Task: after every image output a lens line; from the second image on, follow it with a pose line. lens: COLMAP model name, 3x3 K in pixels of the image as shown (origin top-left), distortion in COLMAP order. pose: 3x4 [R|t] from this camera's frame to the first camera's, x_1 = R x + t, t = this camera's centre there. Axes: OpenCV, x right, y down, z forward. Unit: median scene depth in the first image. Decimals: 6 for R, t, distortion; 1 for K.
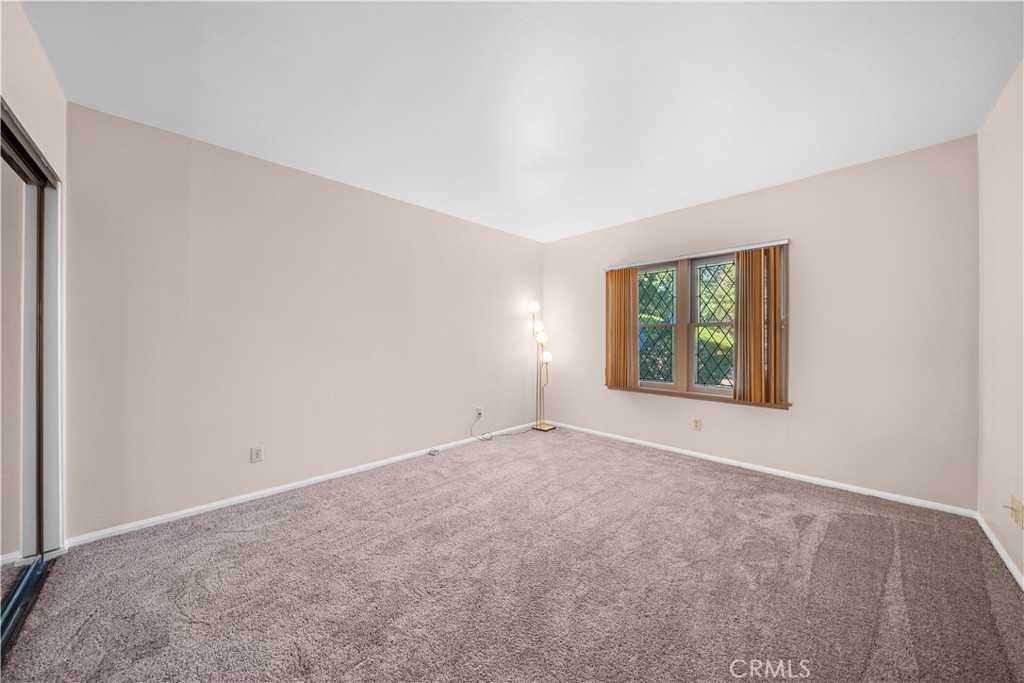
lens RADIAL K [[349.8, 0, 509.1], [0, 349.8, 341.0], [0, 0, 1]] dist [-0.001543, -0.000119]
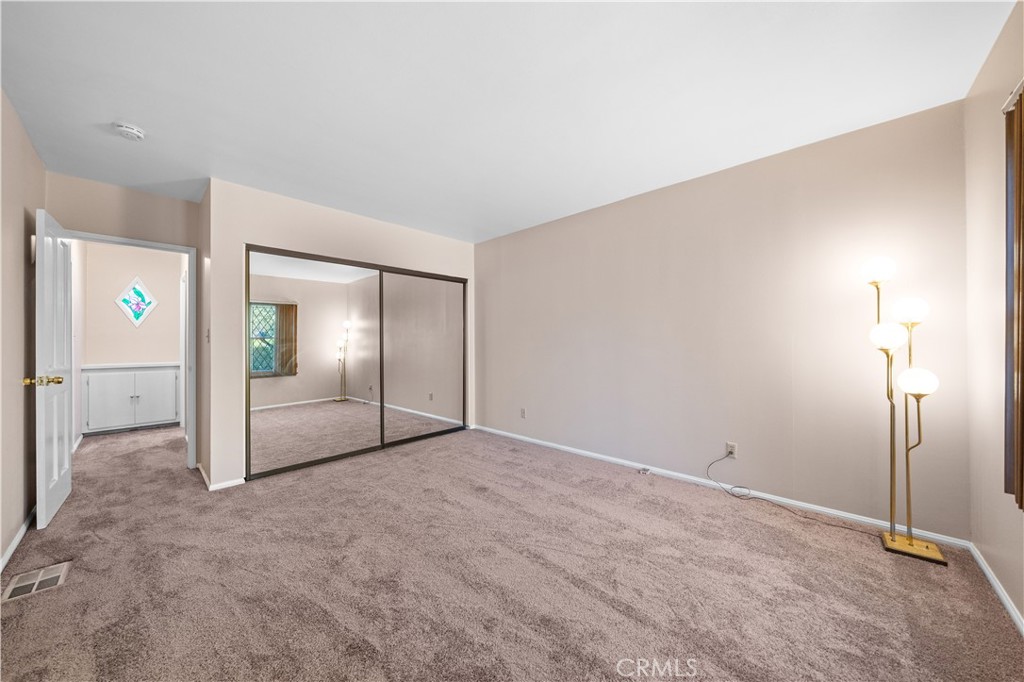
lens RADIAL K [[349.8, 0, 509.1], [0, 349.8, 340.5], [0, 0, 1]] dist [-0.001543, -0.000119]
pose [[0.035300, -0.004199, -0.999368, 0.576863], [0.007024, 0.999968, -0.003953, -0.007074], [0.999352, -0.006880, 0.035329, 0.556946]]
